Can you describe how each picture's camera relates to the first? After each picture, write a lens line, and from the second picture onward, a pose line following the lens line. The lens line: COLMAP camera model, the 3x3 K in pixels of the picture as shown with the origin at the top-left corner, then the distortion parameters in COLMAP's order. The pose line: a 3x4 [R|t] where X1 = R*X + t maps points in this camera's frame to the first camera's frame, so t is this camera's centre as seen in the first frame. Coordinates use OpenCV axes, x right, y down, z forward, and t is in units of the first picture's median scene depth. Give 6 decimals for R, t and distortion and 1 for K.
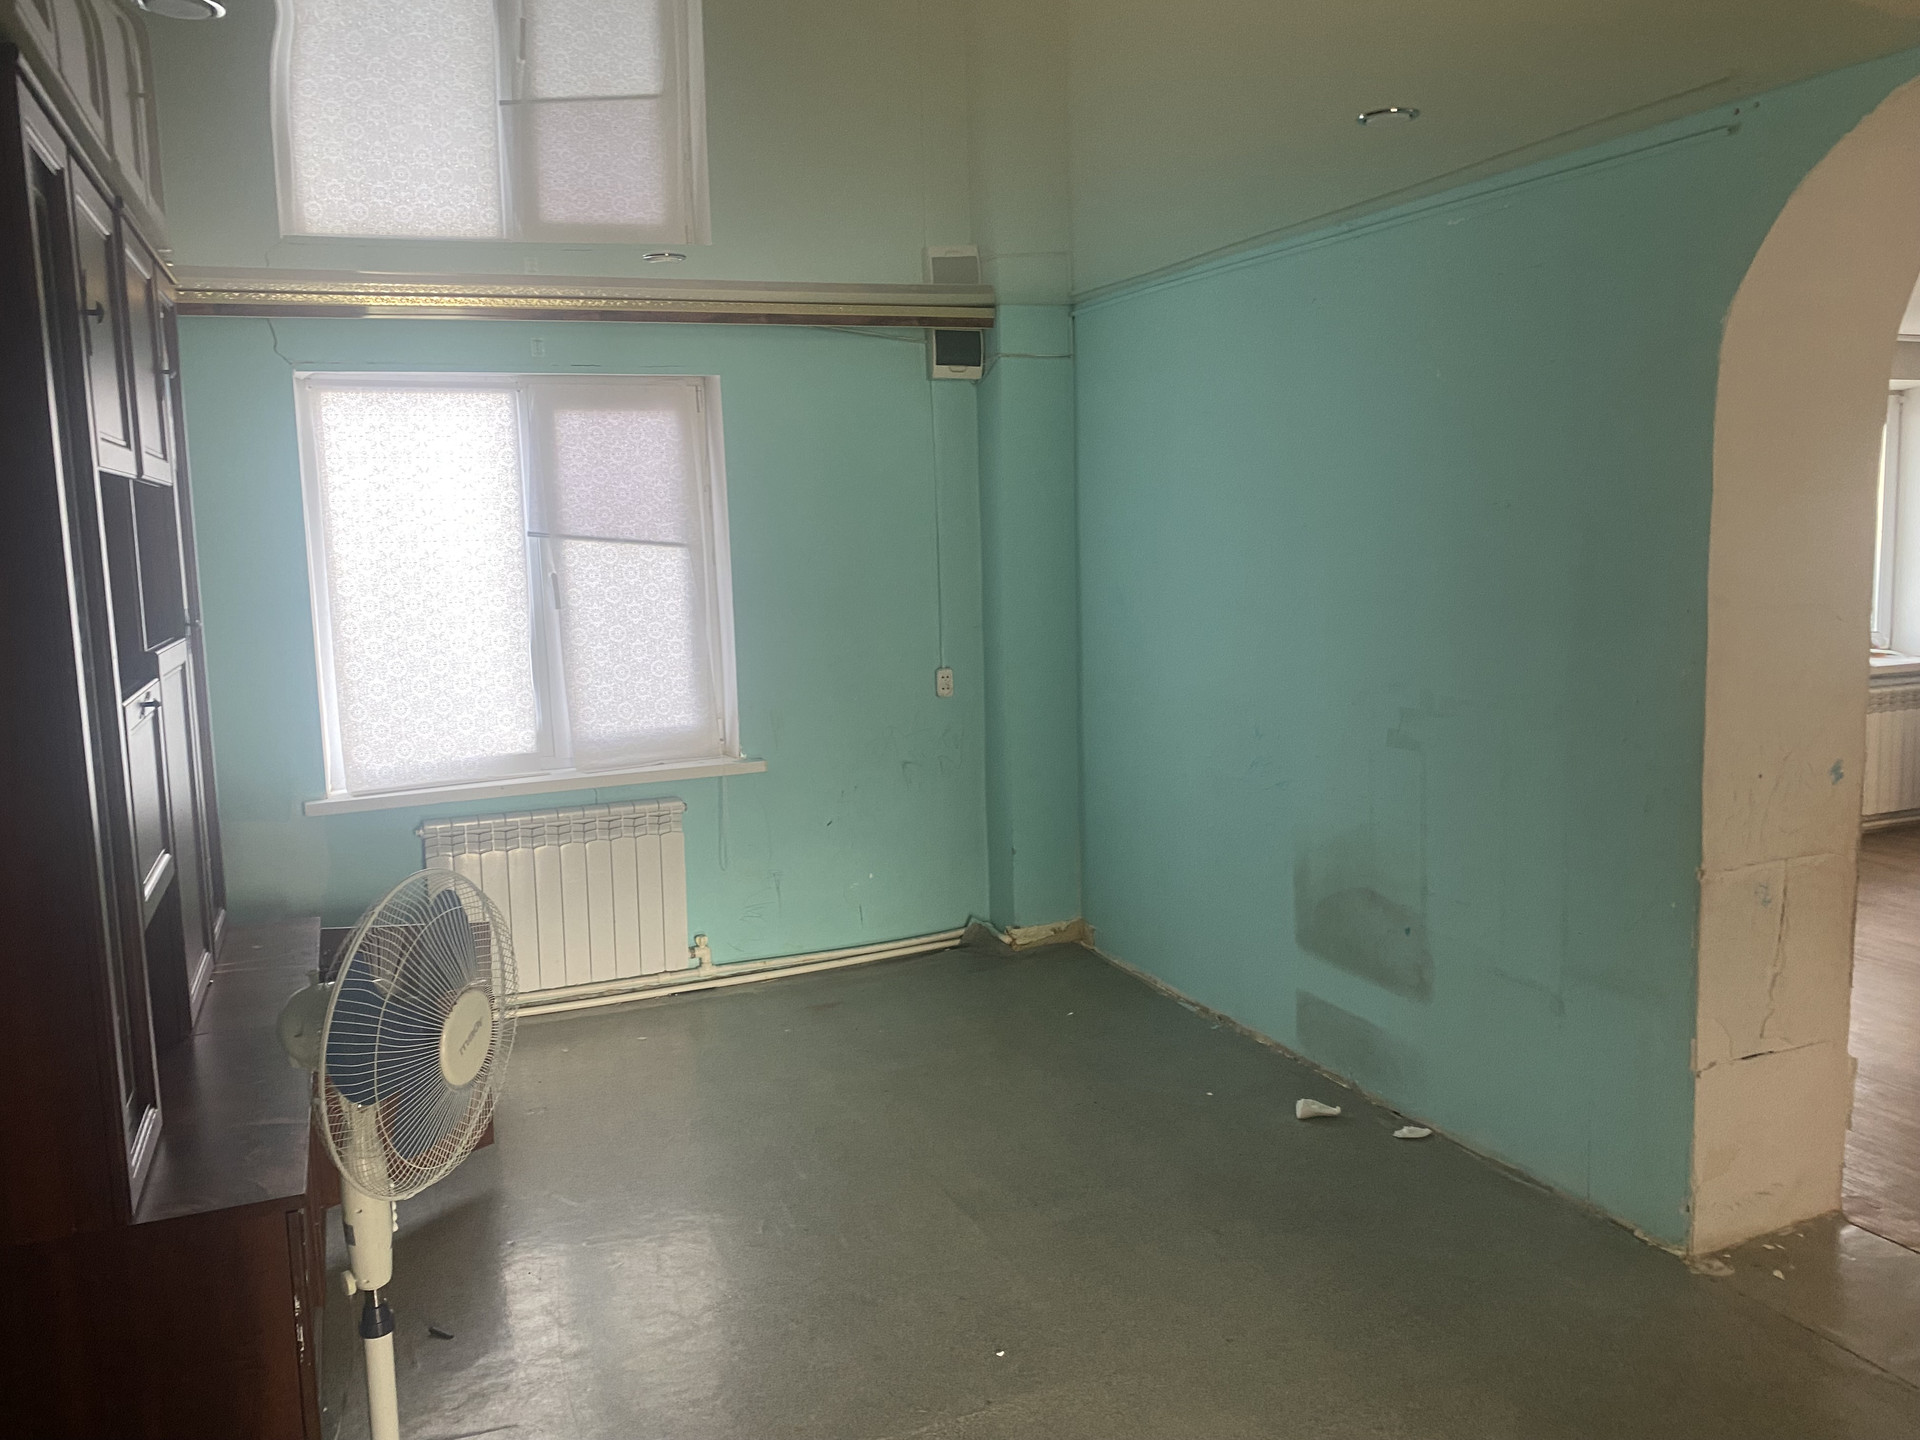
lens RADIAL K [[1446.1, 0, 955.4], [0, 1446.1, 721.9], [0, 0, 1]] dist [-0.009034, -0.005397]
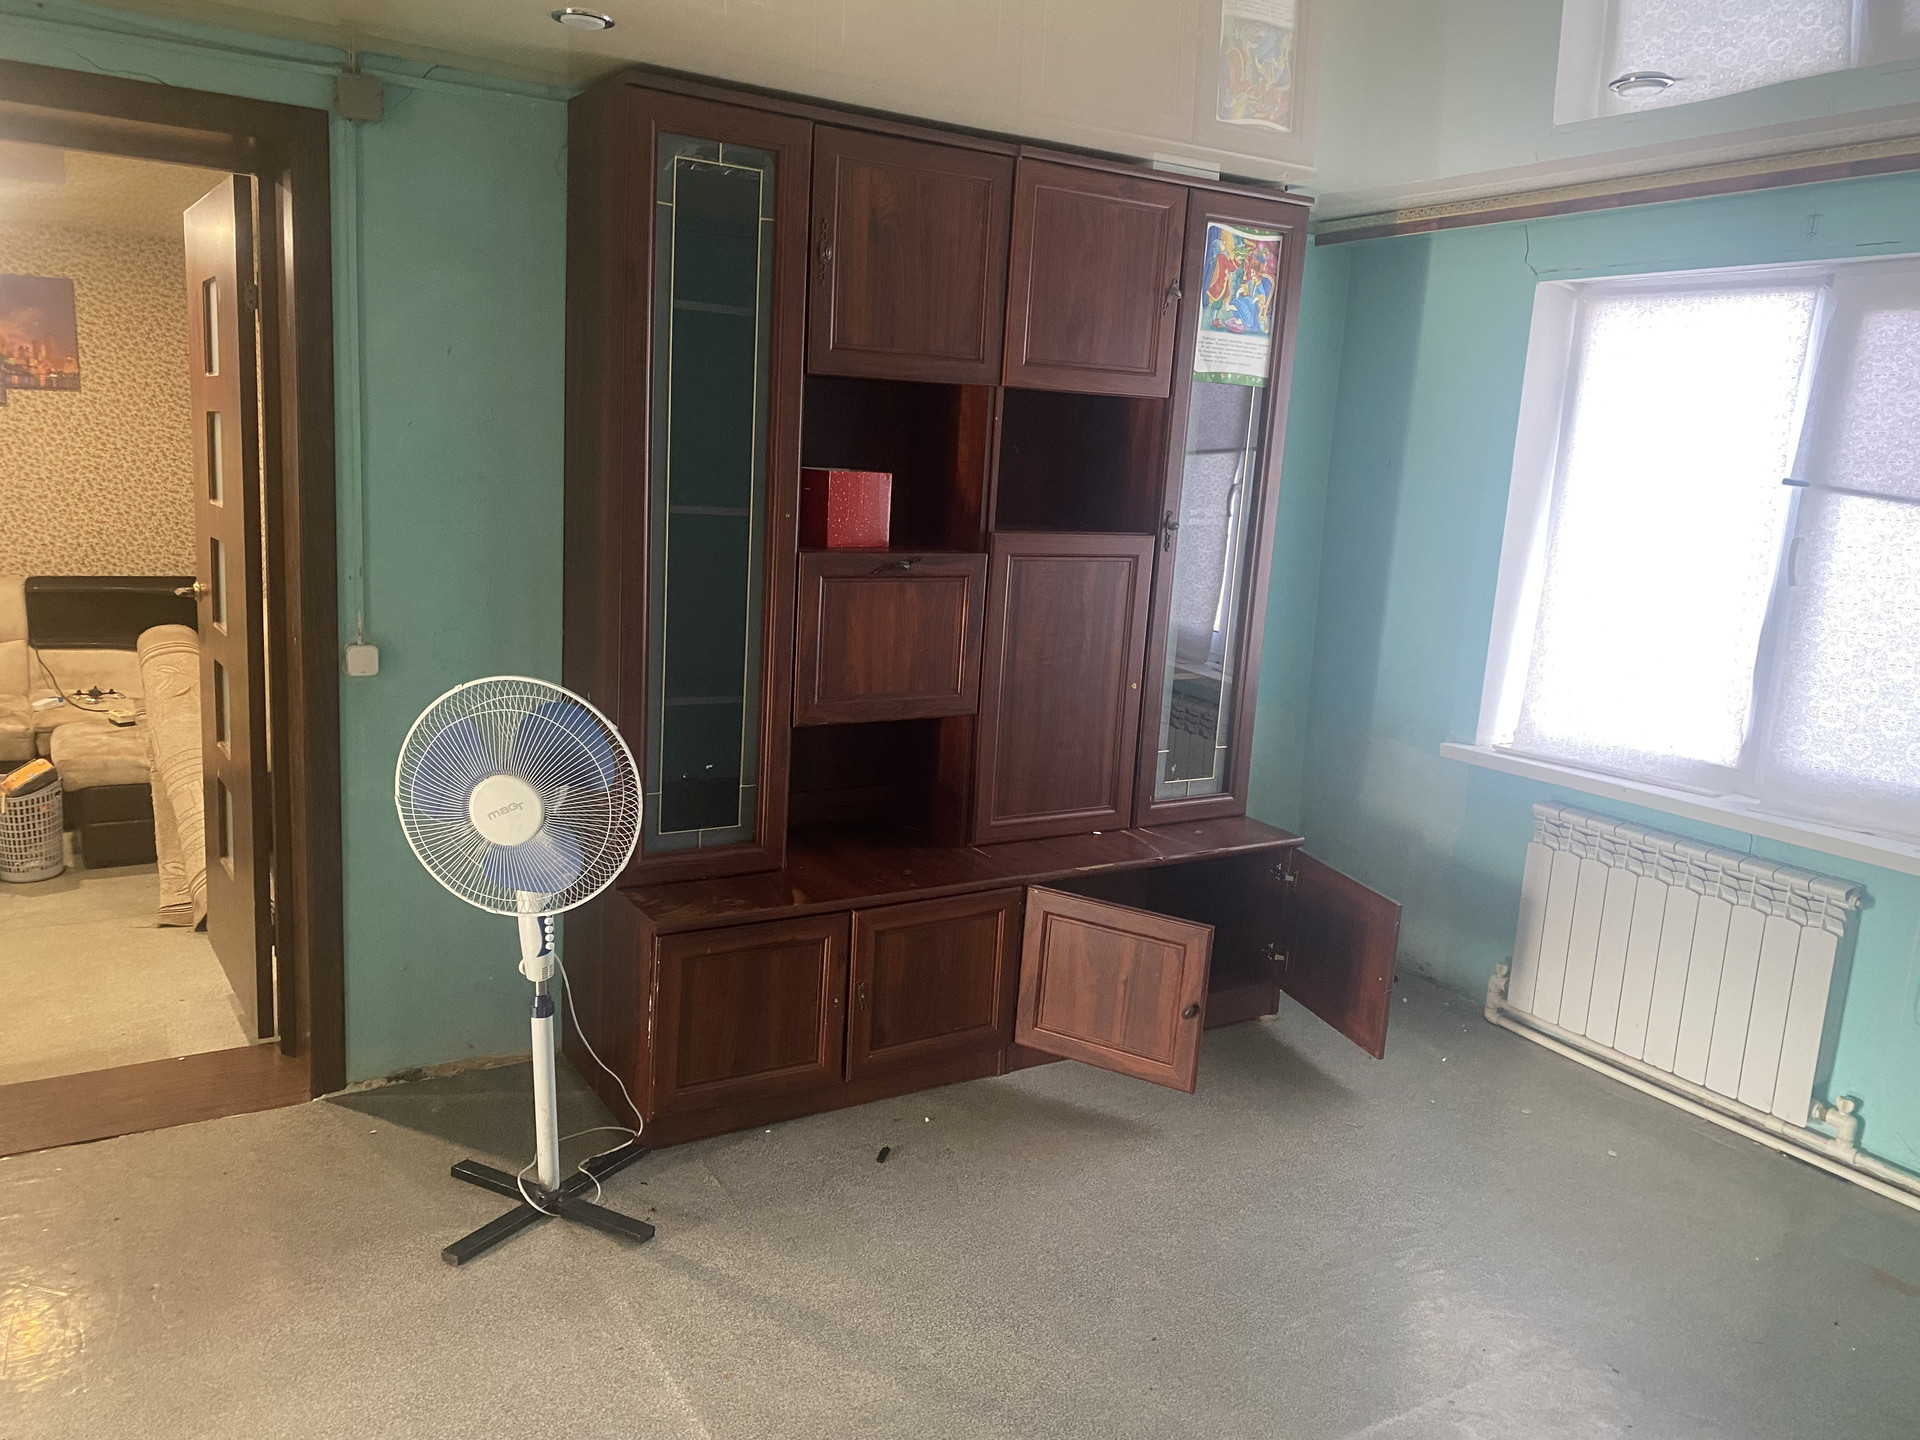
lens RADIAL K [[1446.1, 0, 960.3], [0, 1446.1, 709.8], [0, 0, 1]] dist [-0.009034, -0.005397]
pose [[0.149870, 0.208229, -0.966530, 0.379326], [-0.195728, 0.964472, 0.177436, -0.064240], [0.969139, 0.162585, 0.185301, 0.463701]]
